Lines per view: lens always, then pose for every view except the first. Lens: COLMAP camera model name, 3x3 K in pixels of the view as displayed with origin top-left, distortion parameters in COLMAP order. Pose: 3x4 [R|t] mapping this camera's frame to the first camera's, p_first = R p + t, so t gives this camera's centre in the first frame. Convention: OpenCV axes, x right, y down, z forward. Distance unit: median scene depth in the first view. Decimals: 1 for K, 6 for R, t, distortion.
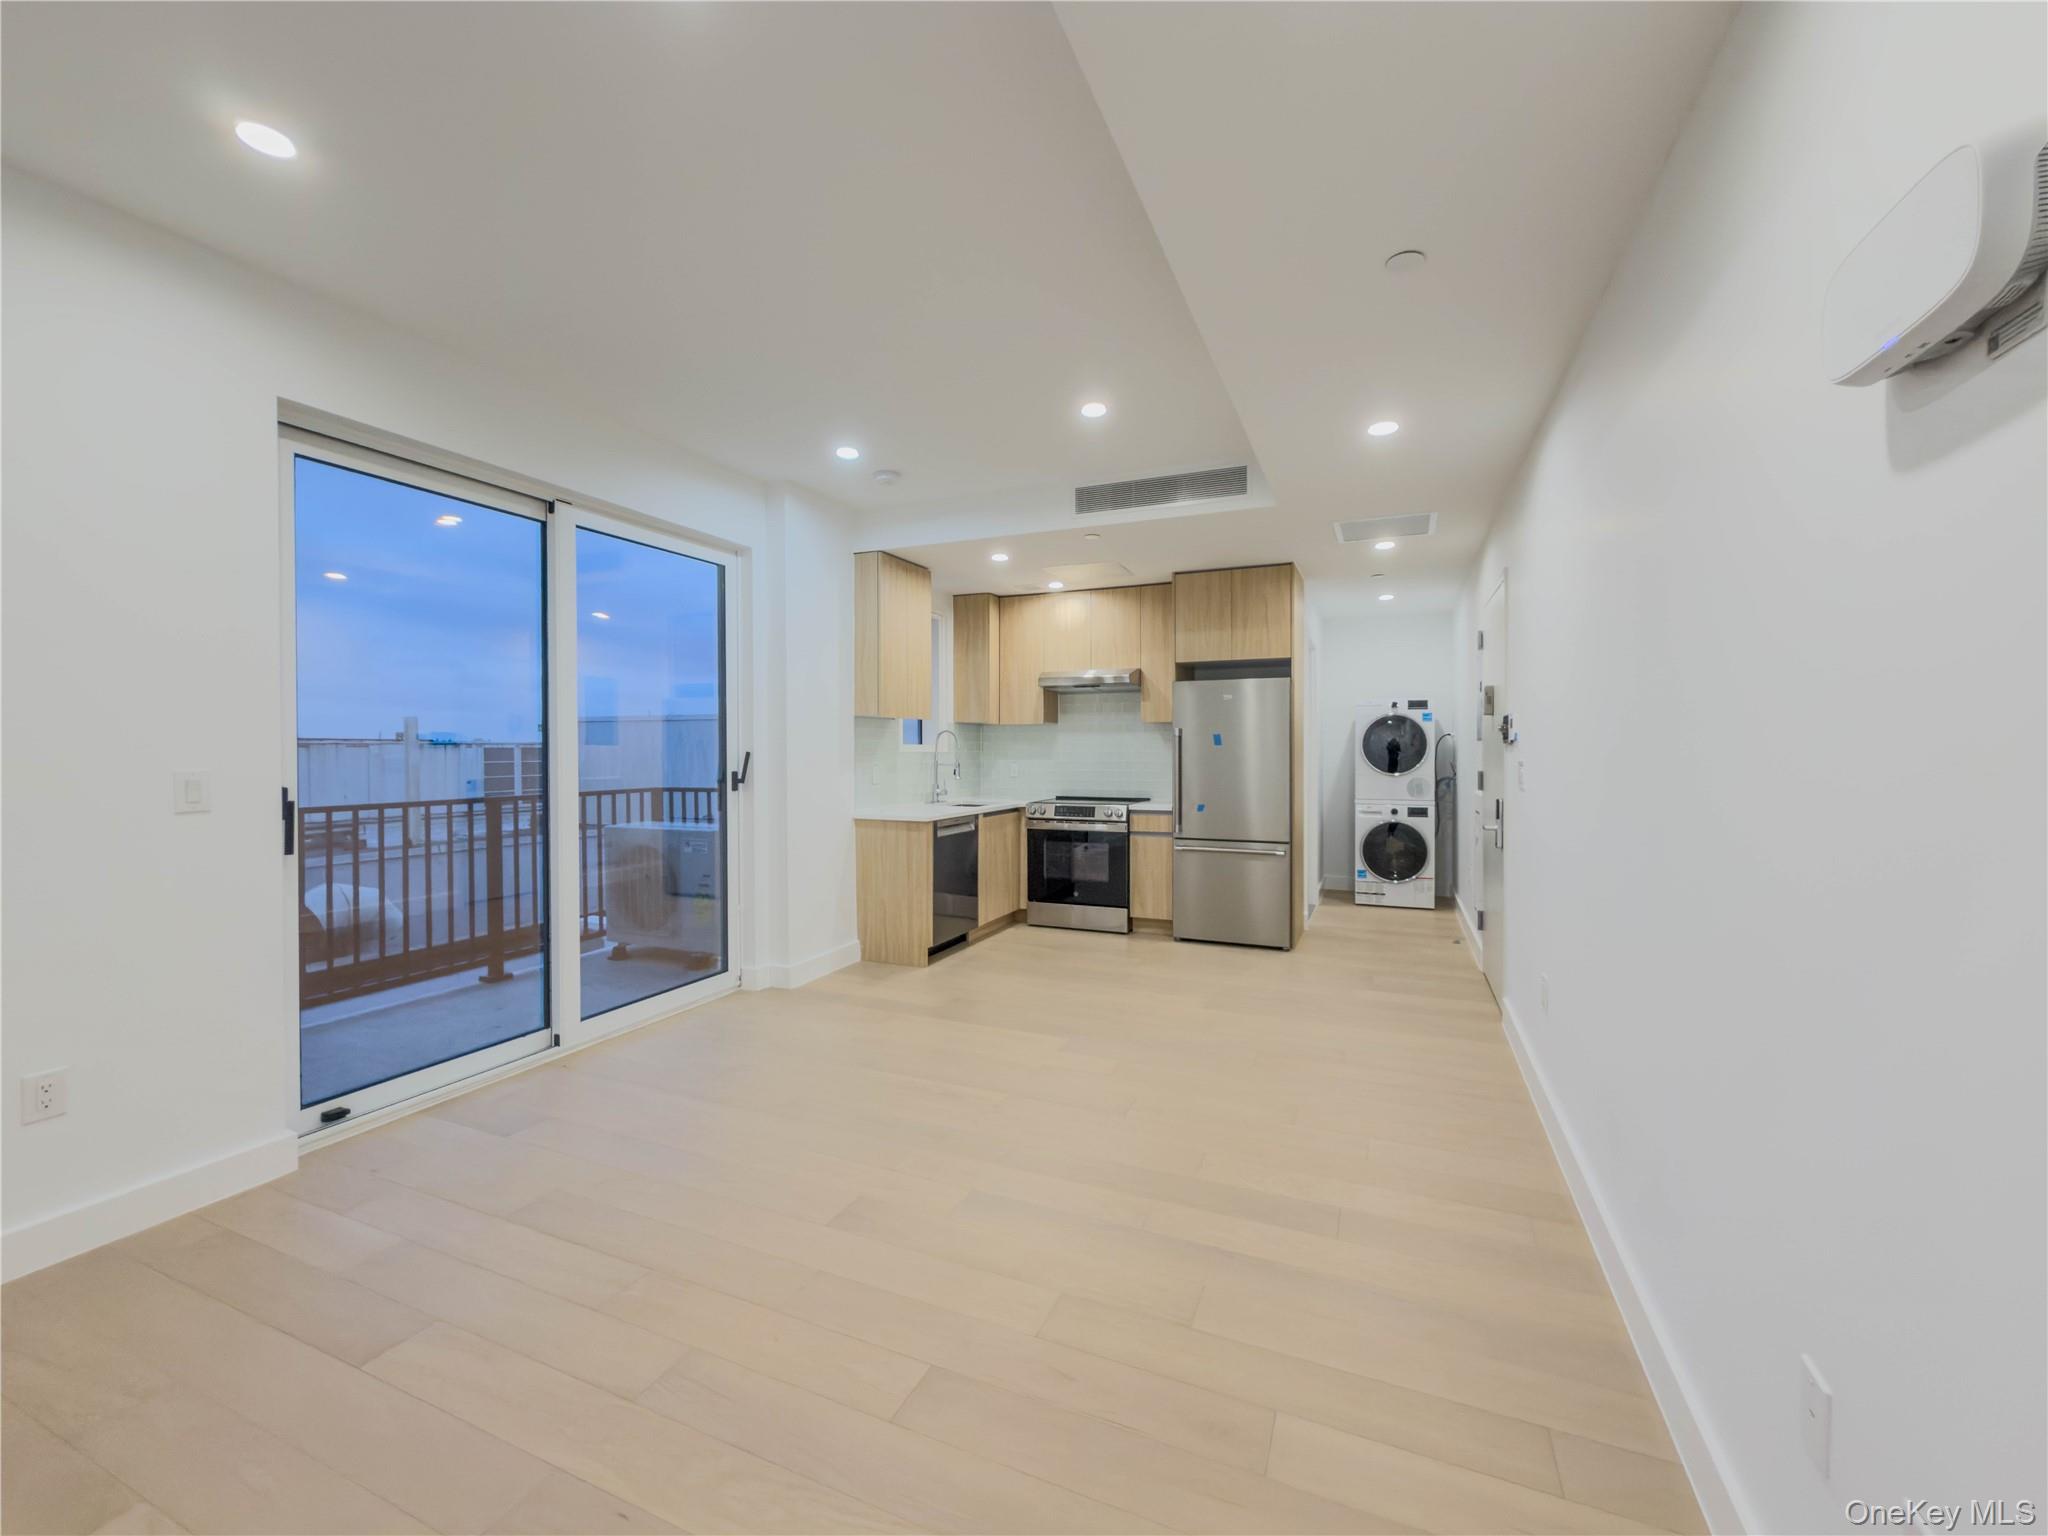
lens RADIAL K [[848.0, 0, 1021.3], [0, 848.0, 793.8], [0, 0, 1]] dist [-0.025198, 0.015090]
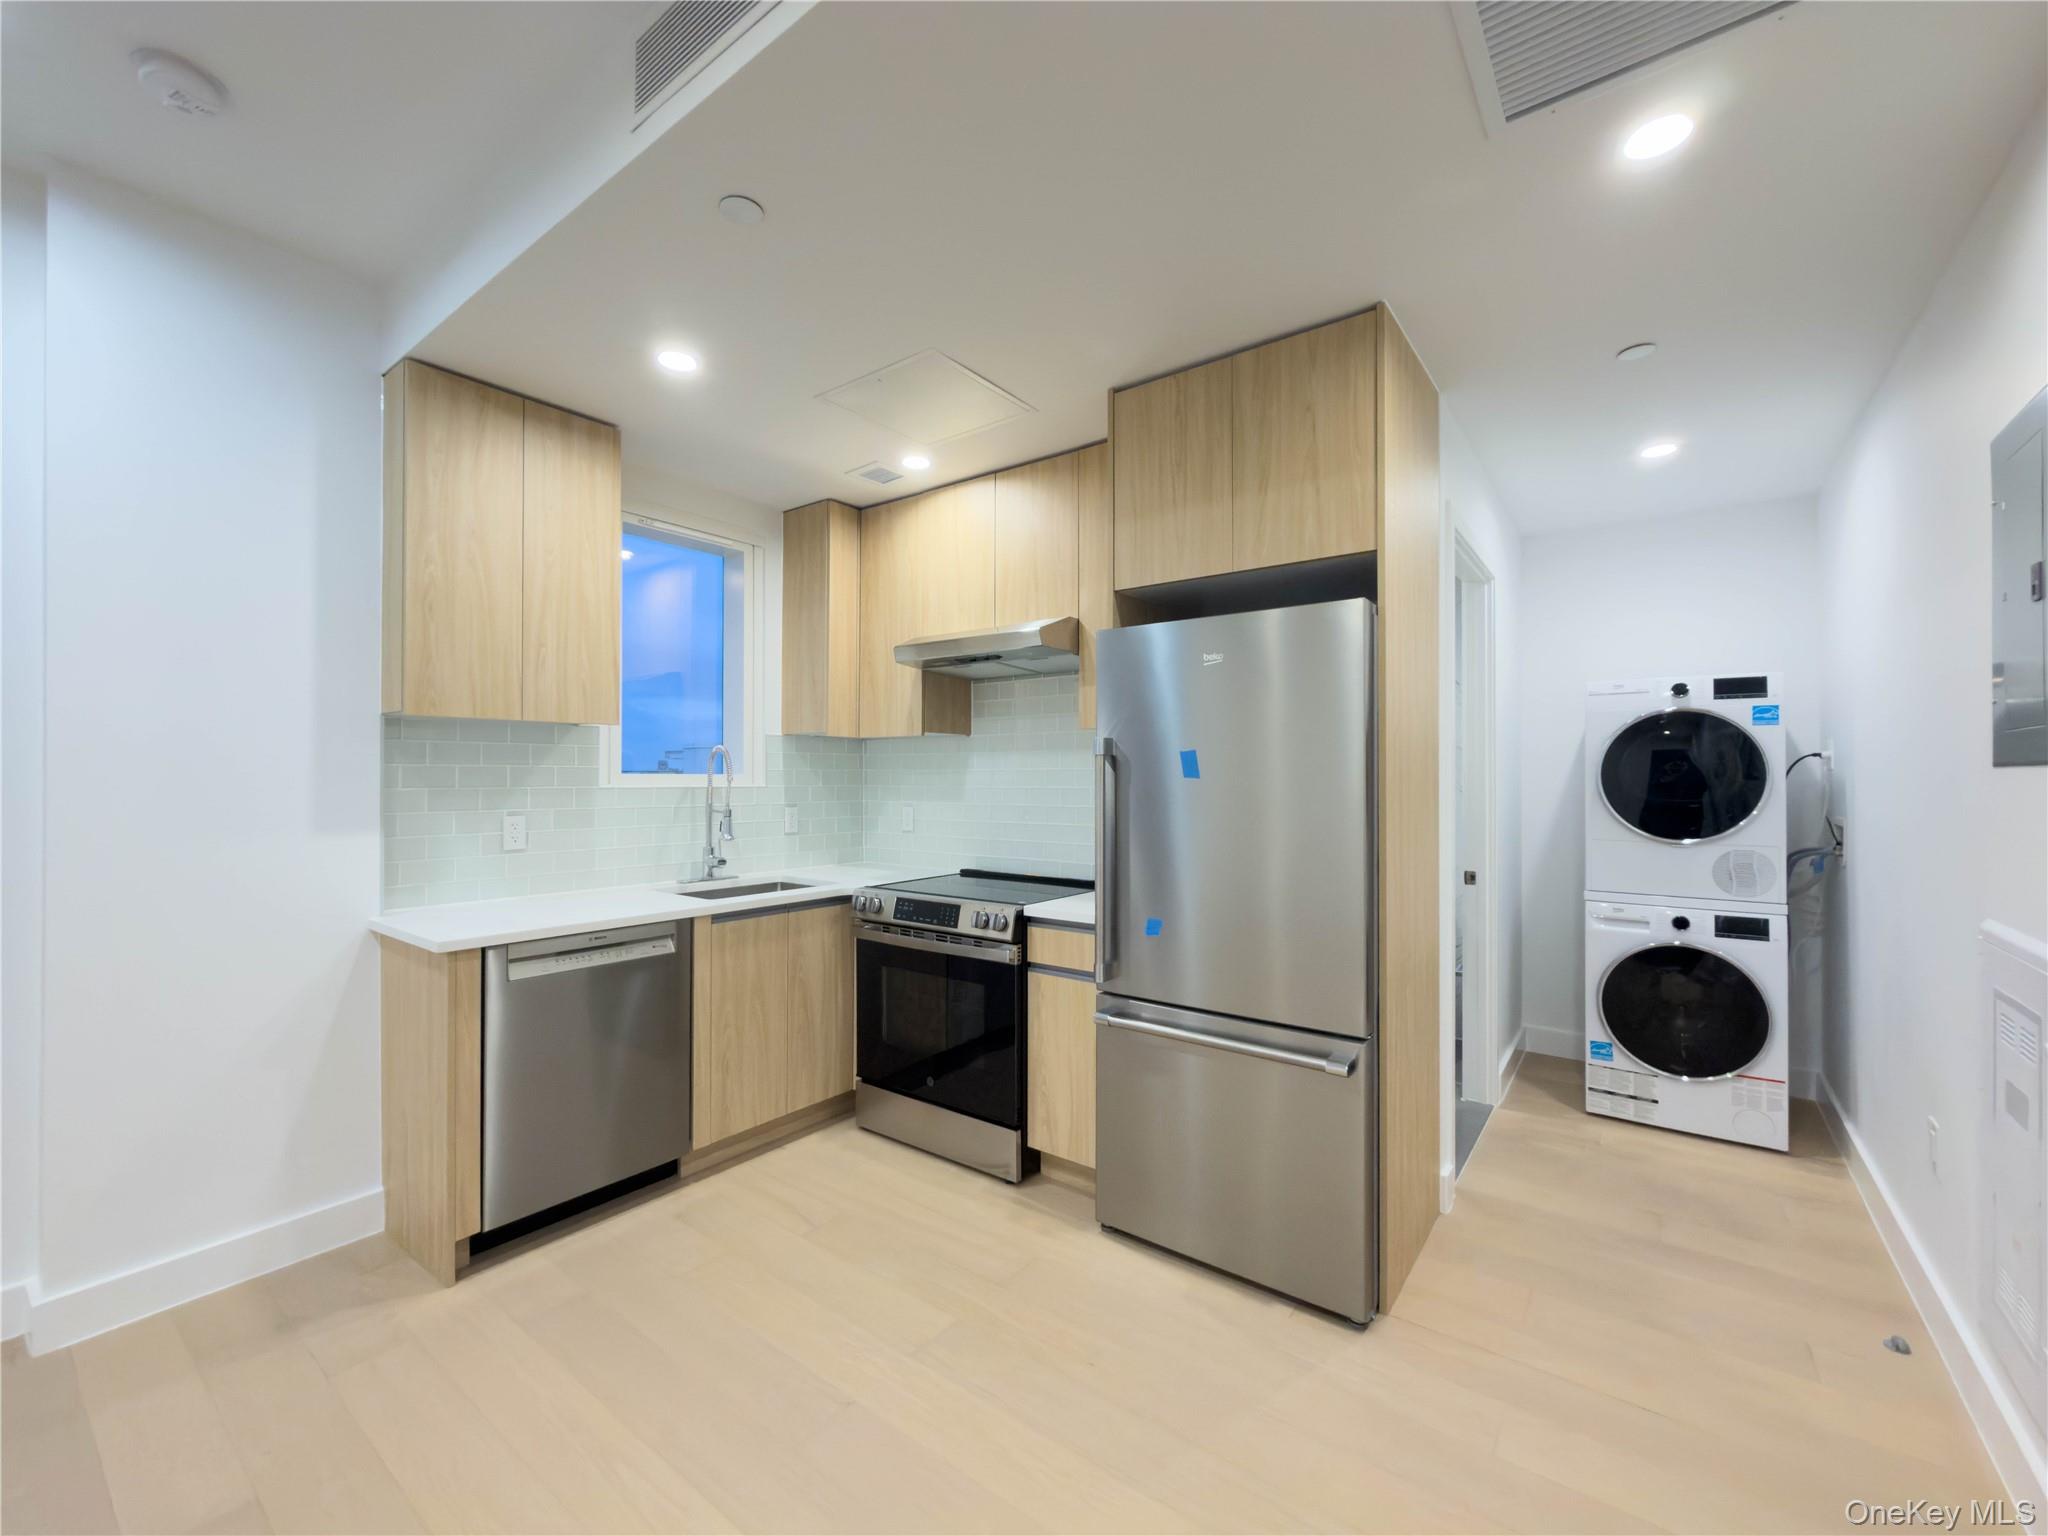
lens RADIAL K [[848.0, 0, 1021.3], [0, 848.0, 793.8], [0, 0, 1]] dist [-0.025198, 0.015090]
pose [[0.972068, 0.008590, -0.234542, 0.215951], [-0.015866, 0.999449, -0.029156, -0.031883], [0.234162, 0.032063, 0.971669, 0.507960]]
